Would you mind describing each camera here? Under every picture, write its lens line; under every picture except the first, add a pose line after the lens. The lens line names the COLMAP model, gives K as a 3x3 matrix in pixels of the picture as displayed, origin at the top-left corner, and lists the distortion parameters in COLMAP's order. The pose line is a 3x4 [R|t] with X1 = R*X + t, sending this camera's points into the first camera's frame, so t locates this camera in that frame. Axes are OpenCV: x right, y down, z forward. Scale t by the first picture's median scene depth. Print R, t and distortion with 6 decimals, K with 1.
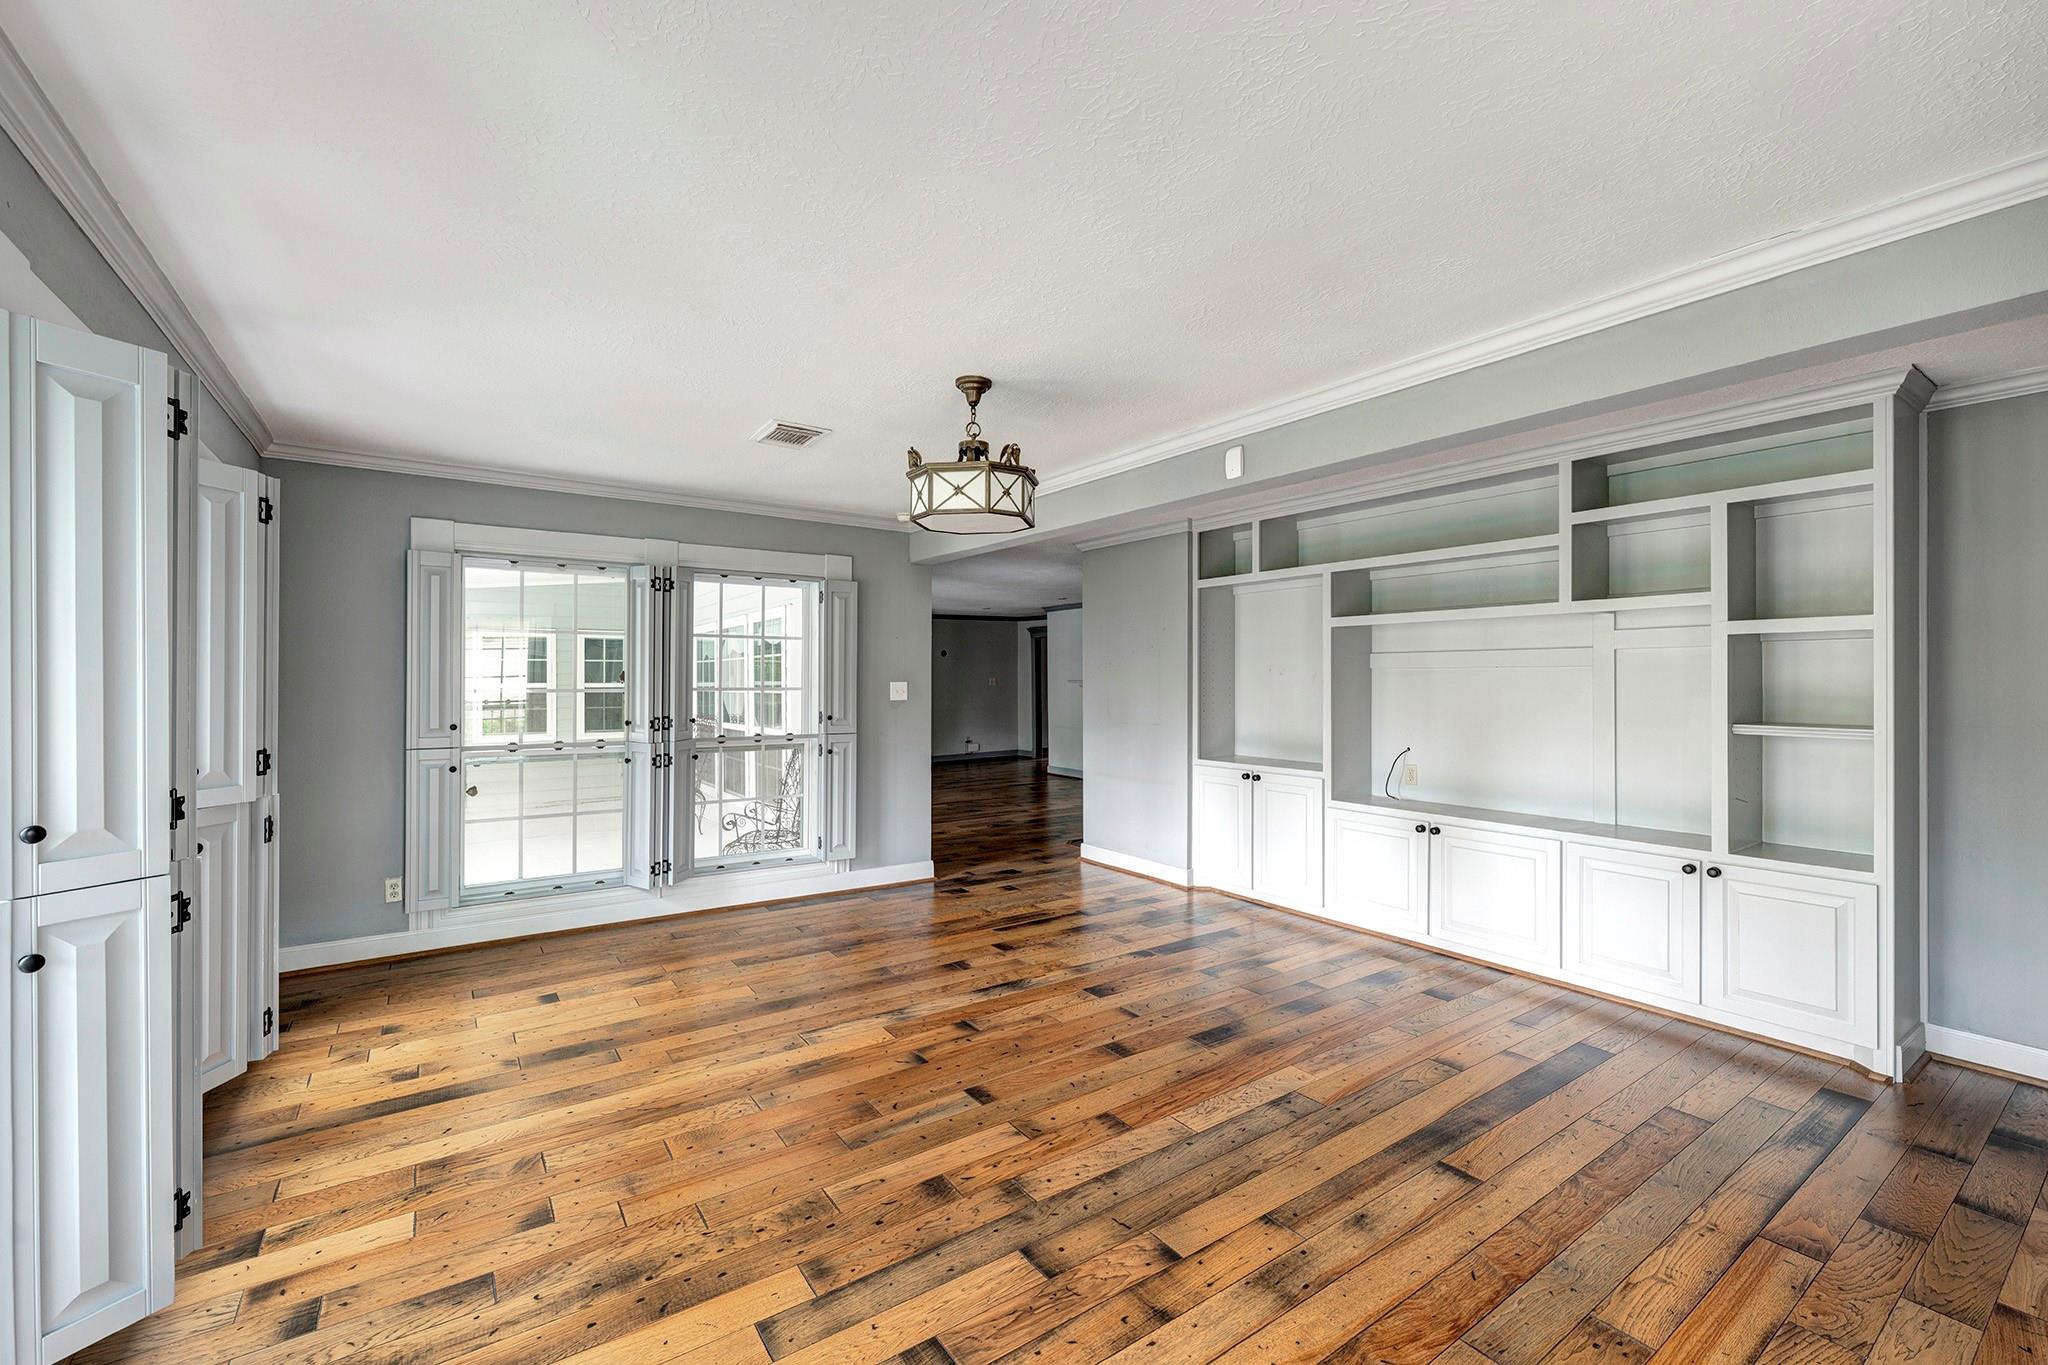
lens RADIAL K [[808.1, 0, 1019.8], [0, 808.1, 681.2], [0, 0, 1]] dist [-0.002003, 0.000368]
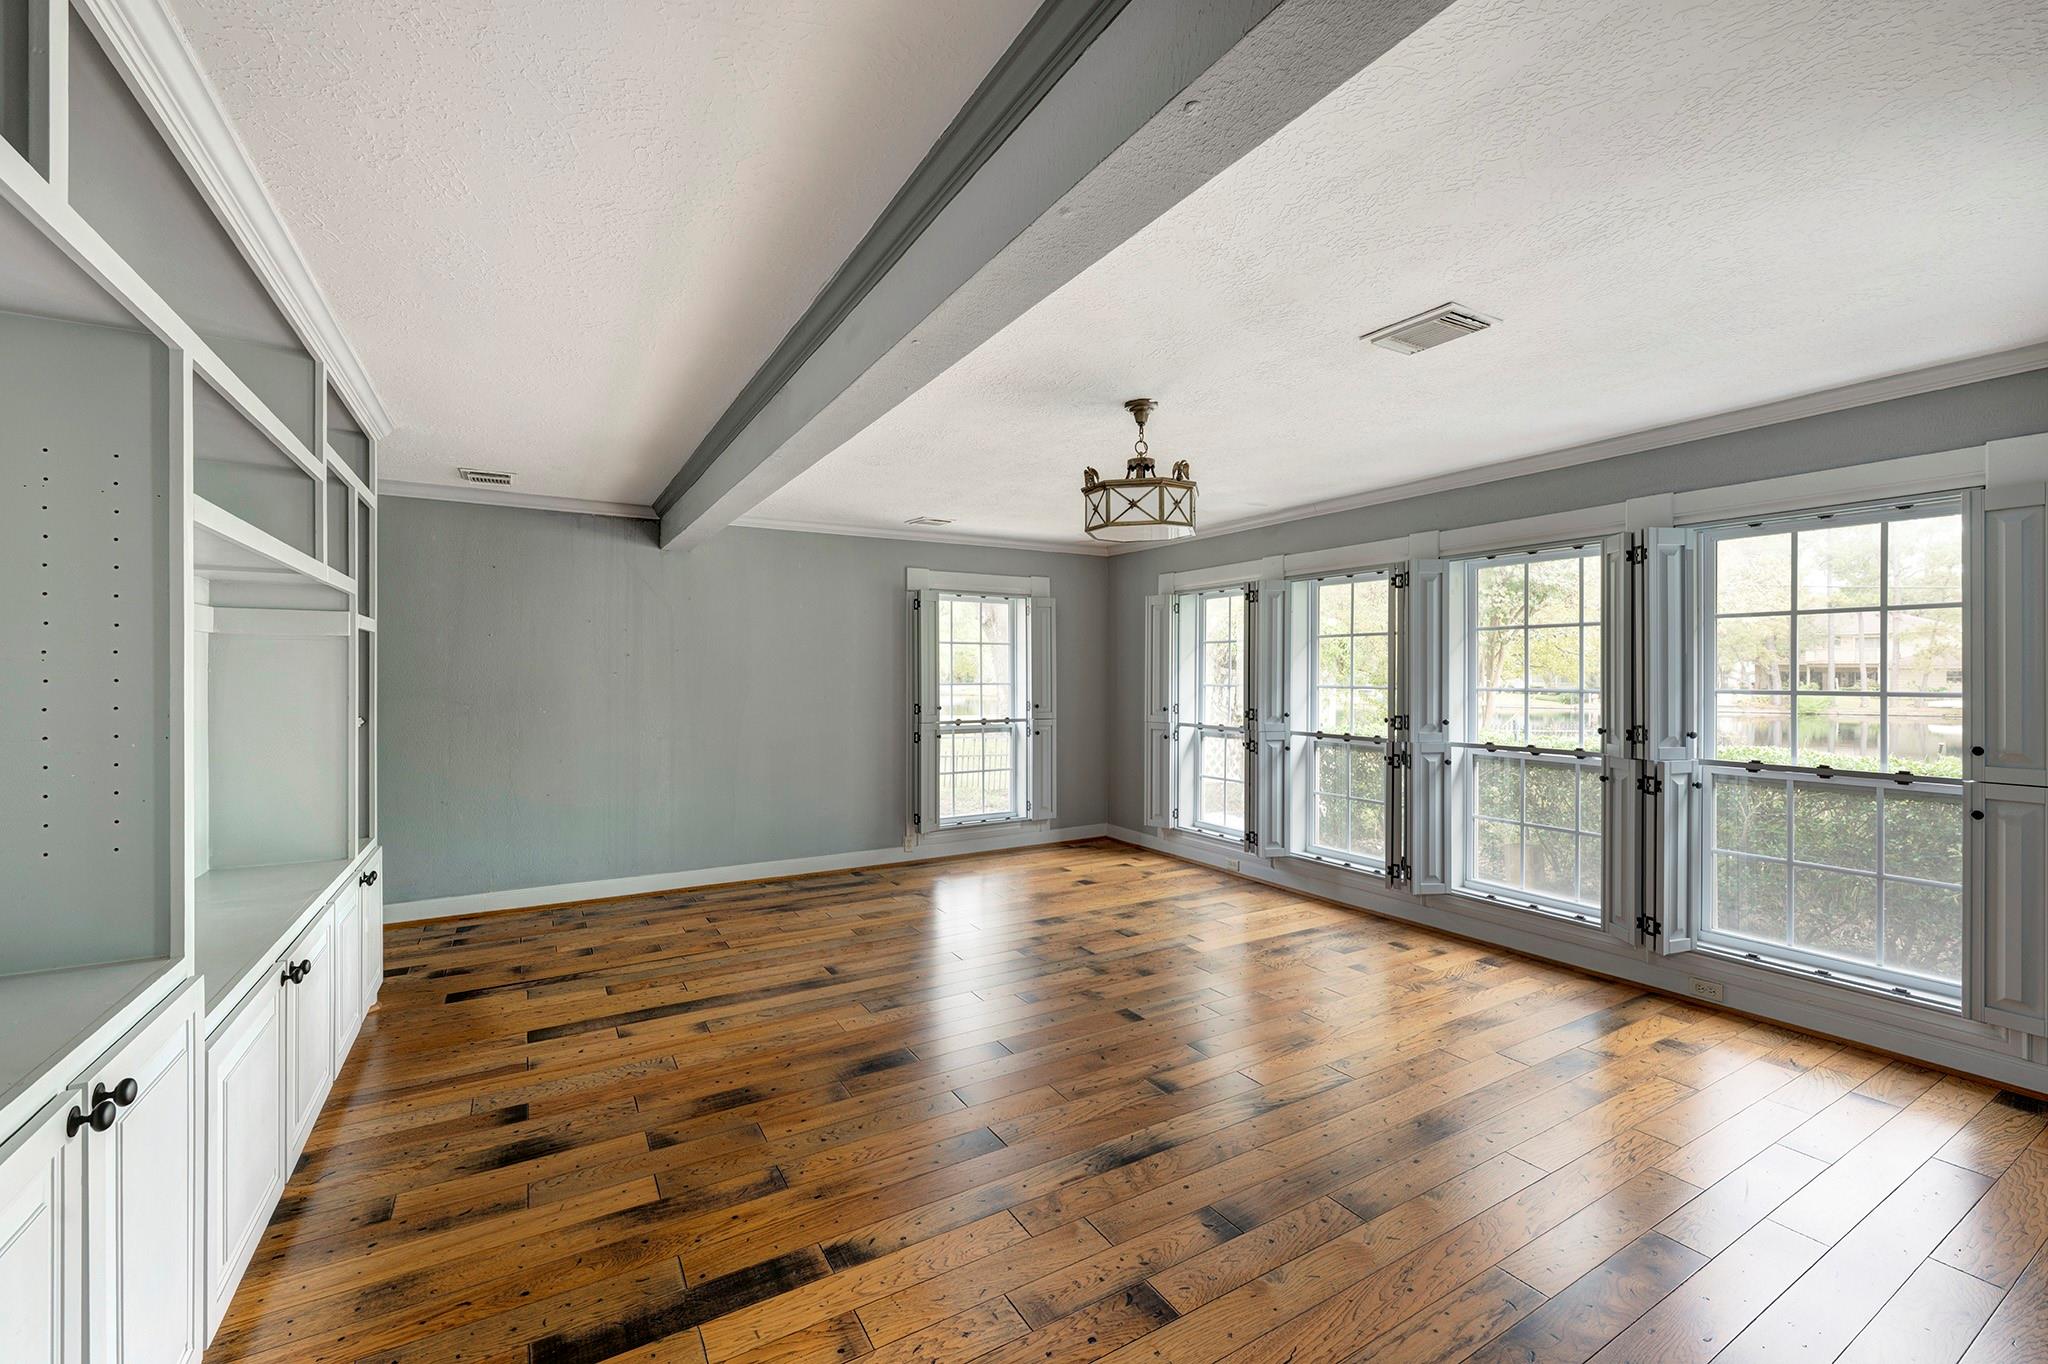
lens RADIAL K [[838.7, 0, 1014.6], [0, 838.7, 679.1], [0, 0, 1]] dist [-0.000400, -0.000137]
pose [[-0.996726, -0.000877, 0.080852, 0.021744], [-0.000430, 0.999985, 0.005538, -0.000861], [-0.080856, 0.005485, -0.996711, 2.157765]]
